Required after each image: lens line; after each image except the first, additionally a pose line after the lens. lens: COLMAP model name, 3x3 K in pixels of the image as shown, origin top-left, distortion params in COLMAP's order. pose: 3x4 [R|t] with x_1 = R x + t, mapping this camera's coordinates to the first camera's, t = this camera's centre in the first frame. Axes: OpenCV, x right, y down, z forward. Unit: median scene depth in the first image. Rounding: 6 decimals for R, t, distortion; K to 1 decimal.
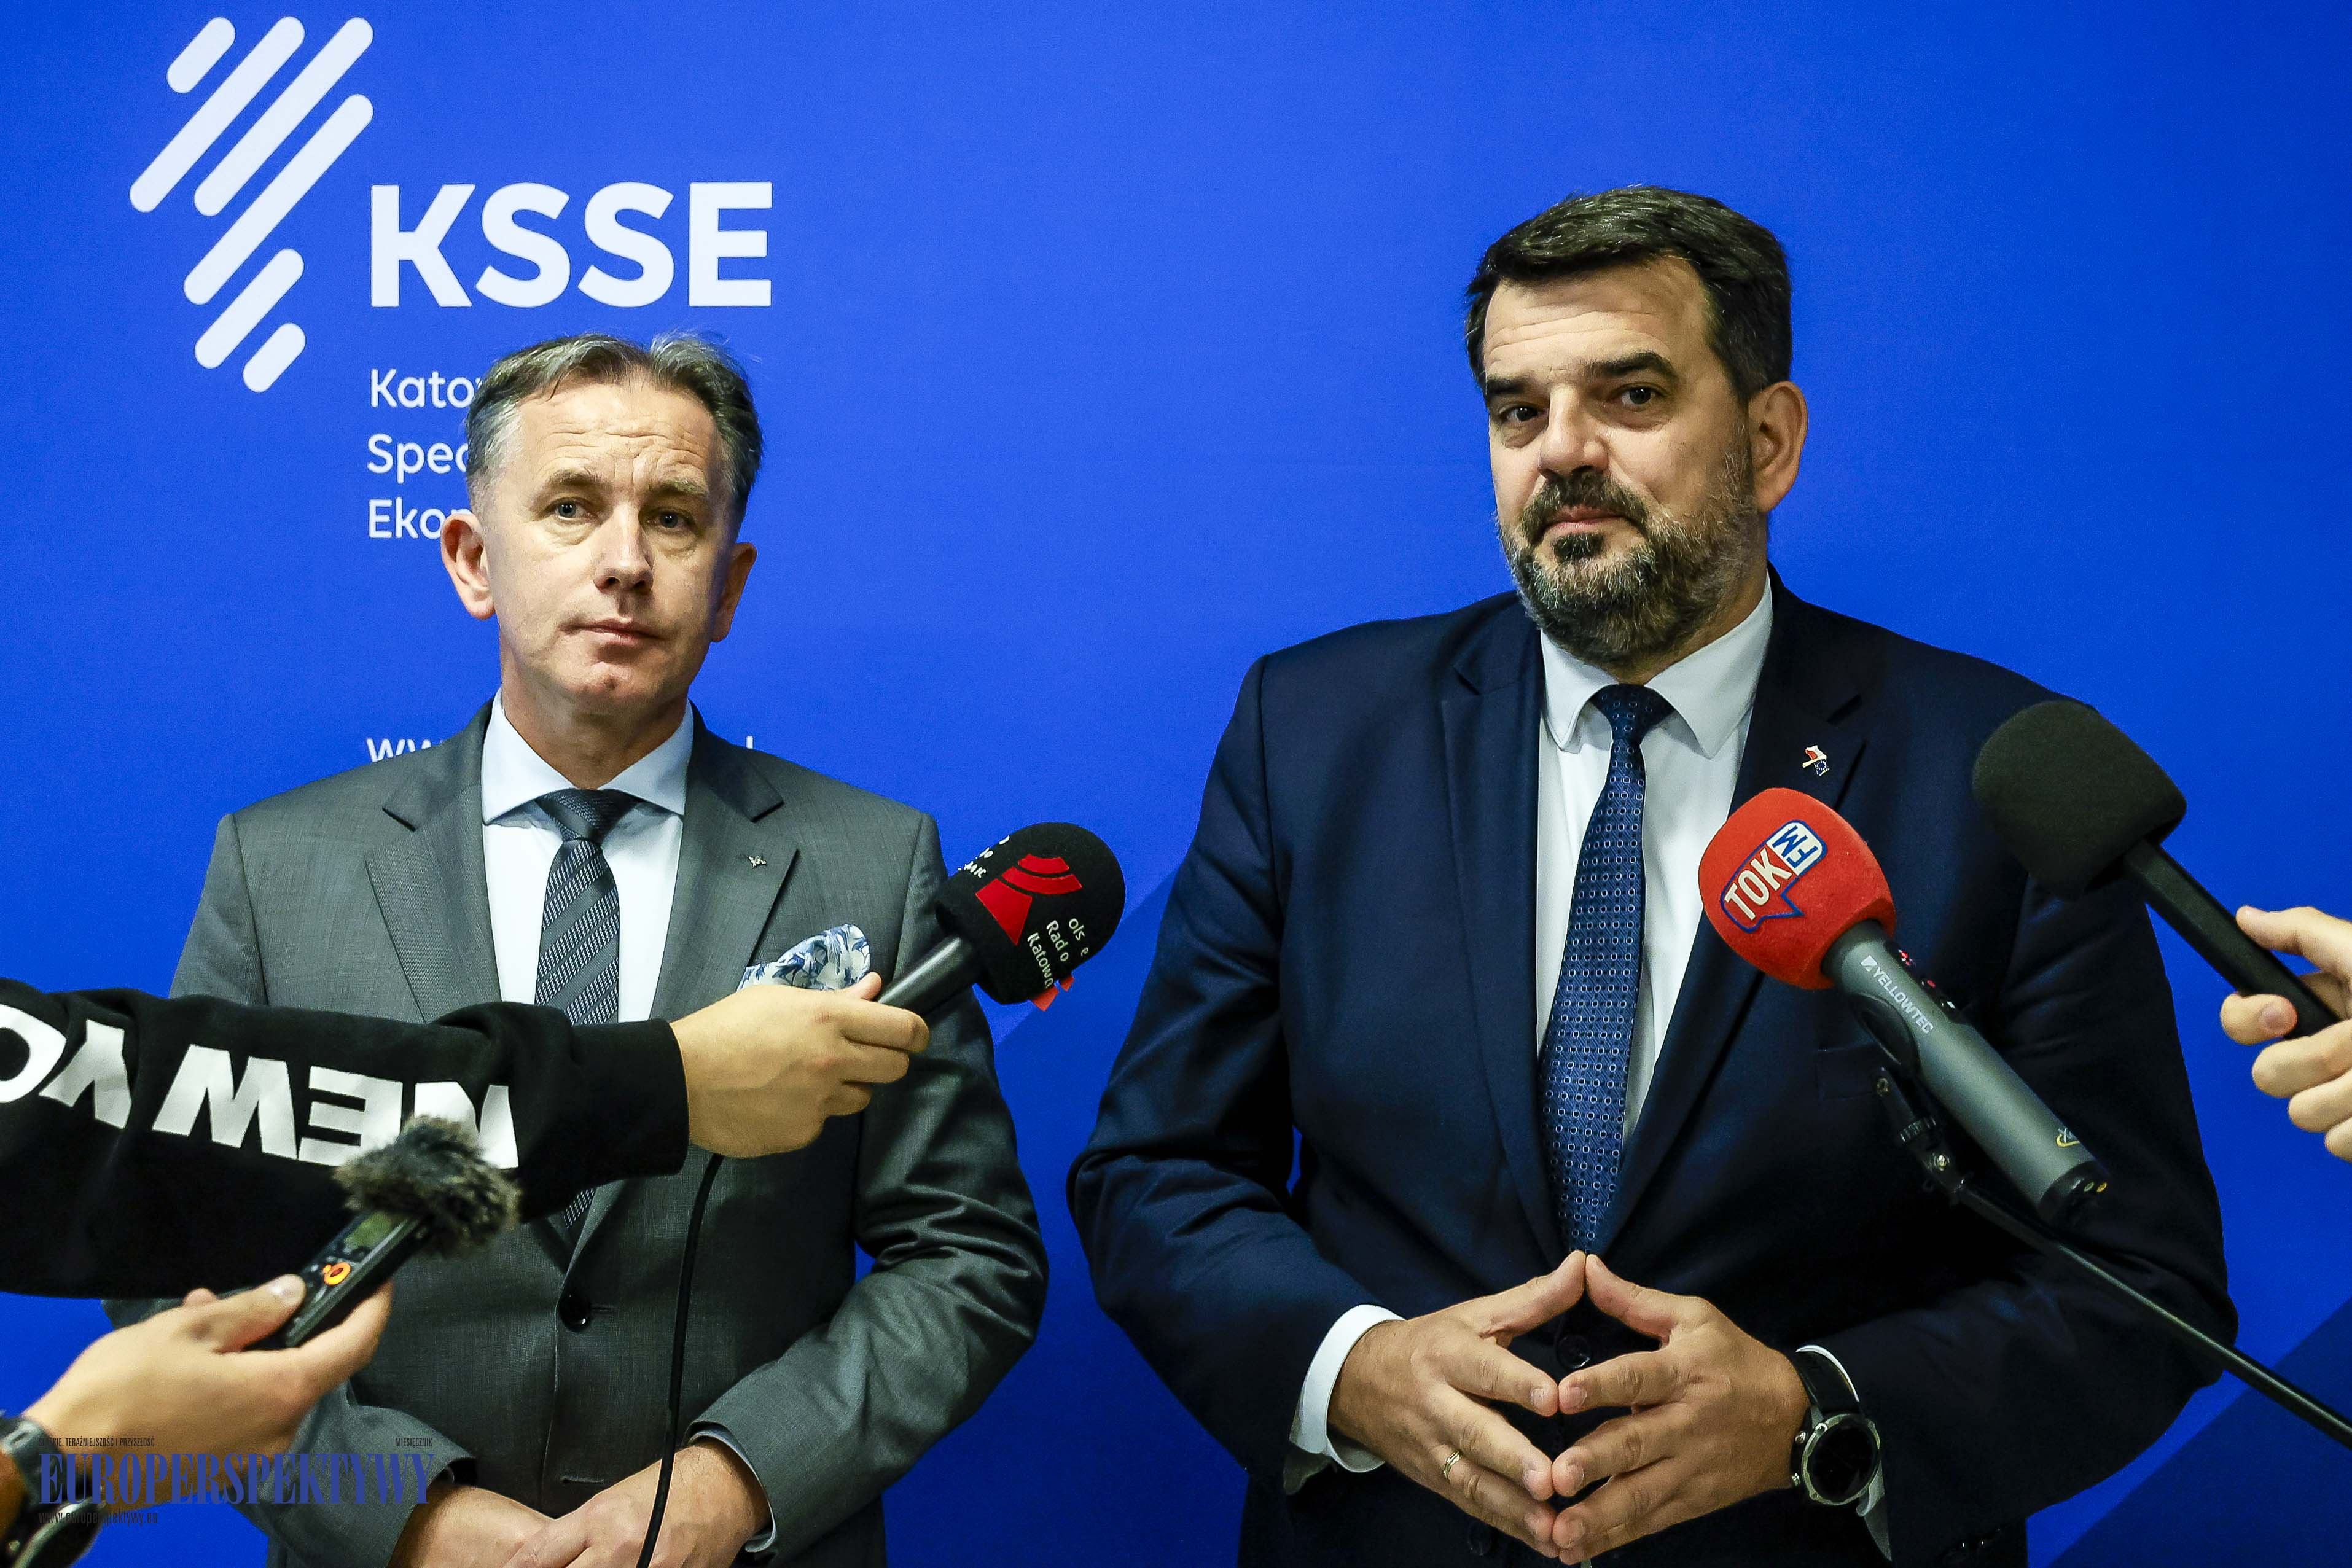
lens RADIAL K [[3366.2, 0, 1176.0], [0, 3366.2, 784.0], [0, 0, 1]] dist [0.031063, 0.070934]
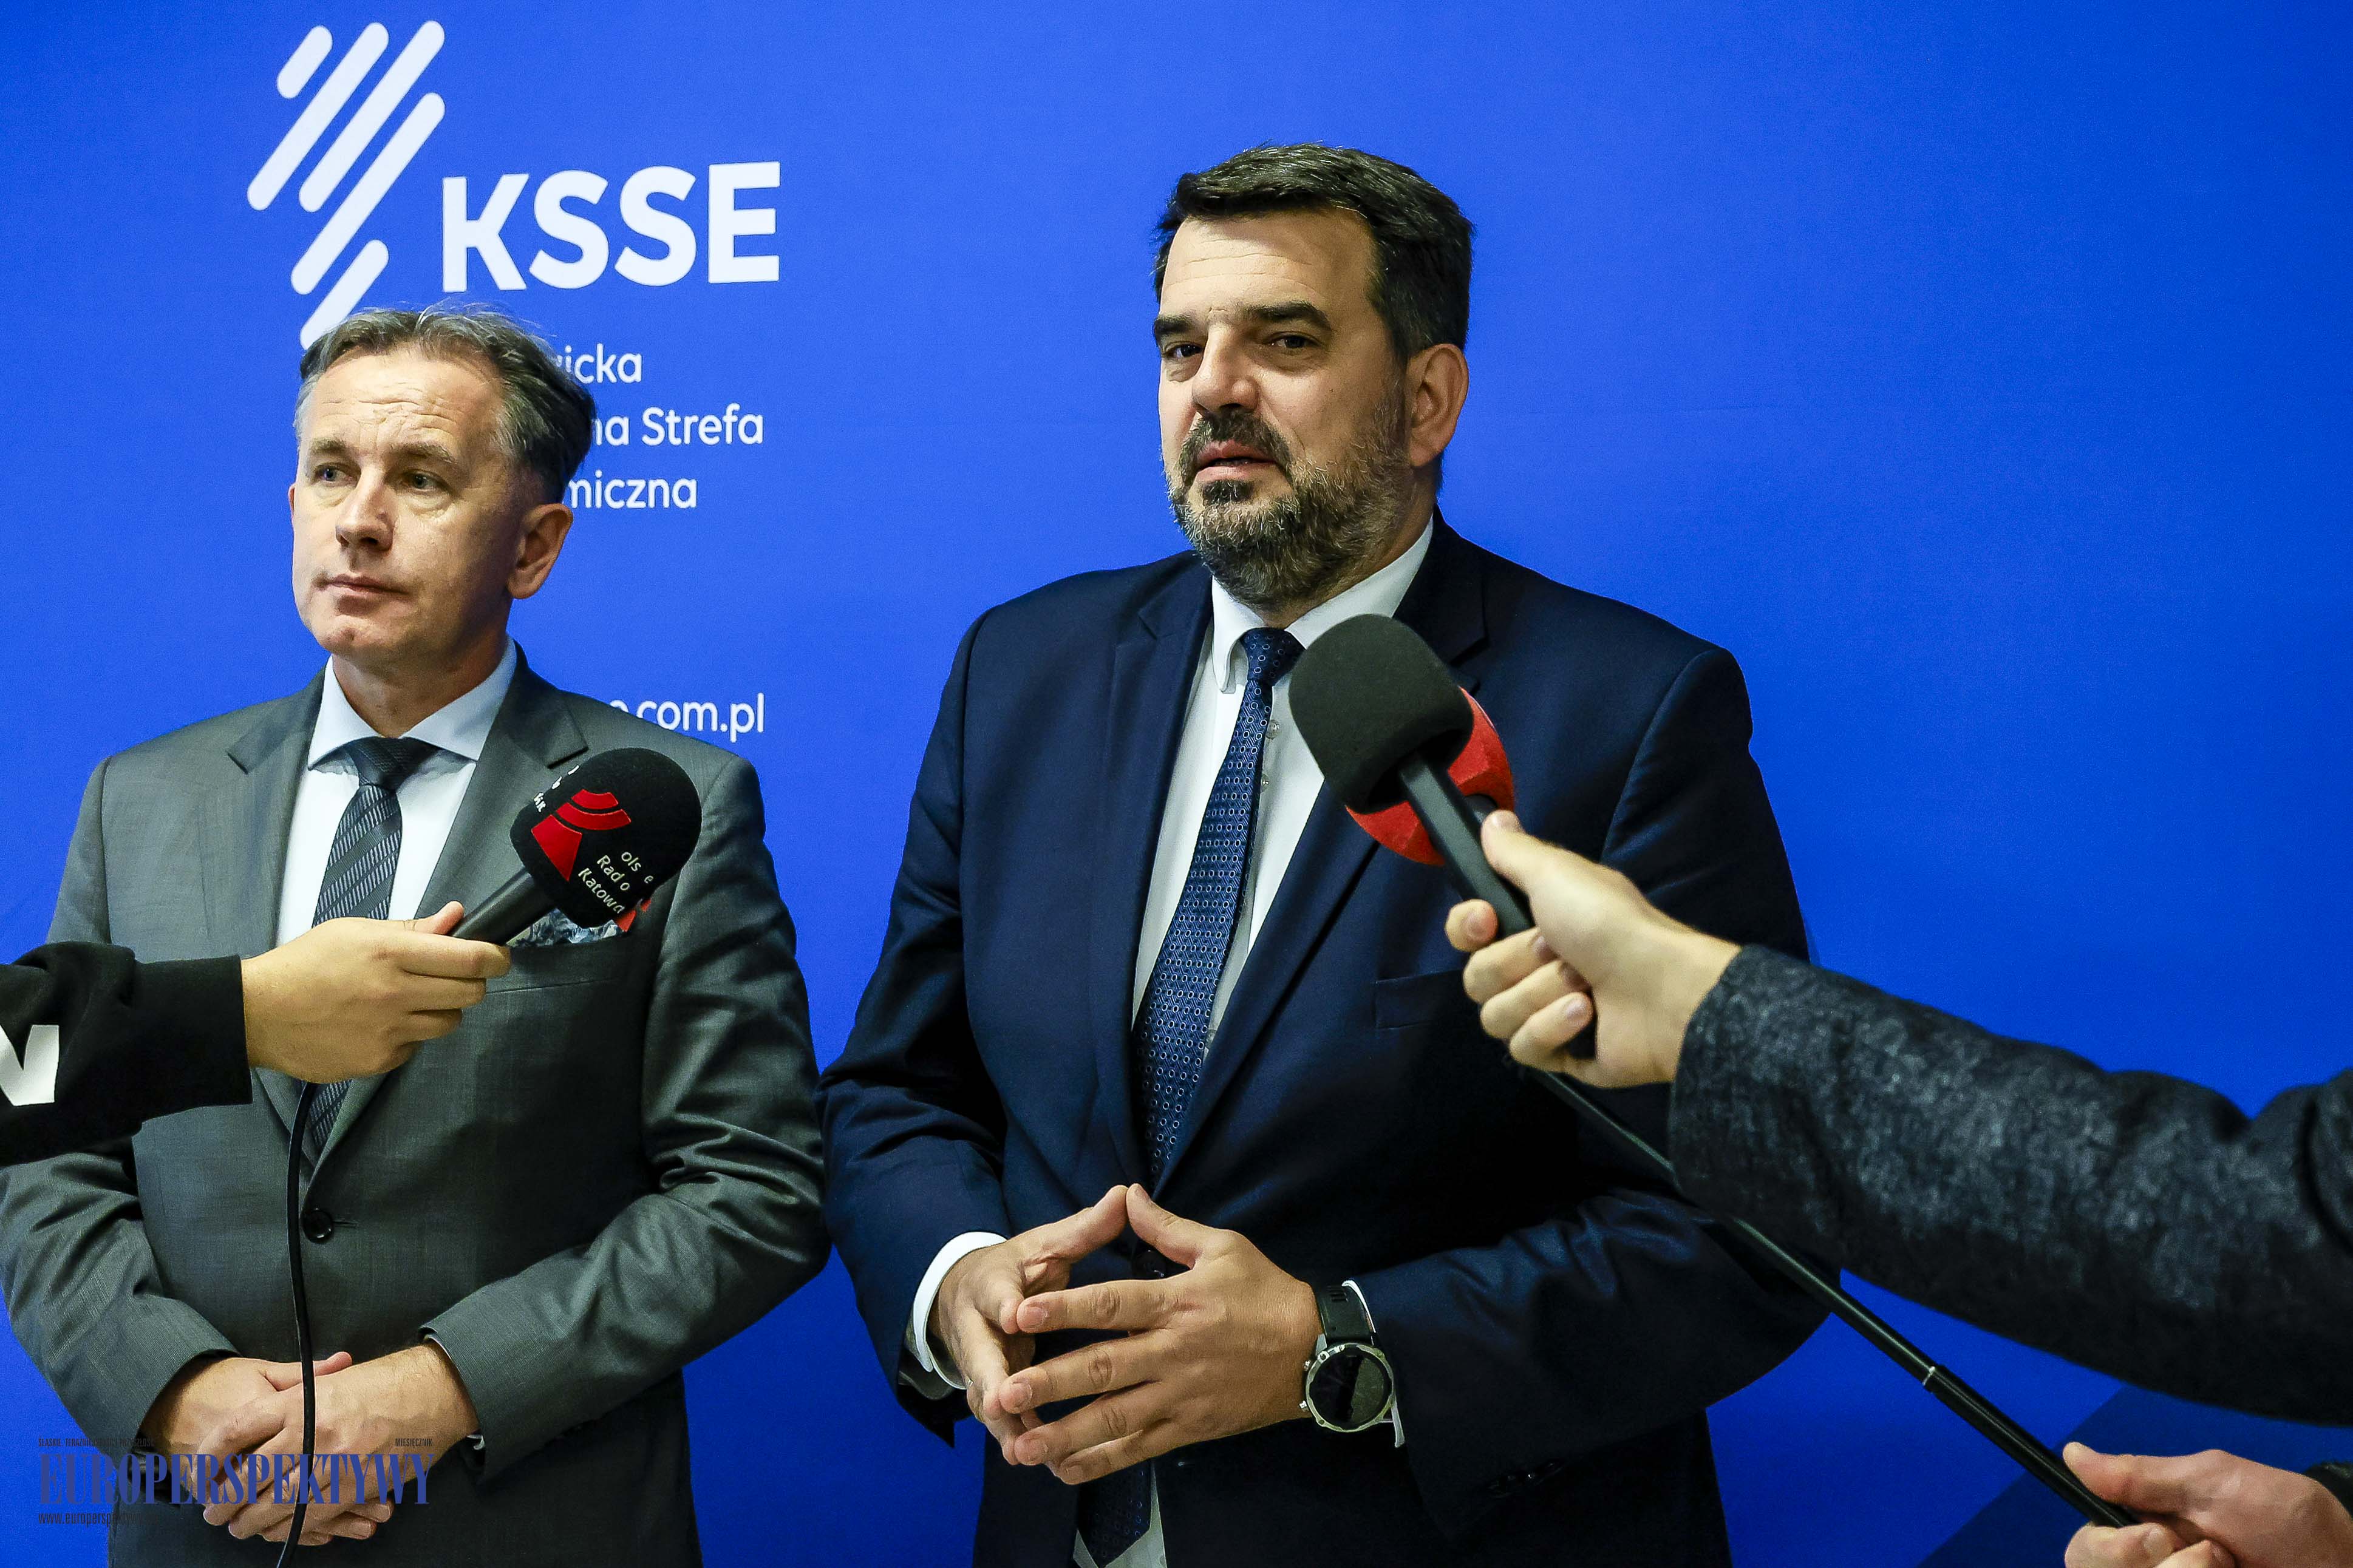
lens RADIAL K [[3367.4, 0, 1176.5], [0, 3367.4, 784.0], [0, 0, 1]] dist [0.031063, 0.070934]
pose [[0.980415, 0.001537, -0.196935, 0.281150], [-0.000374, 0.999982, 0.005941, 0.010419], [0.196940, -0.005751, 0.980399, 0.001447]]
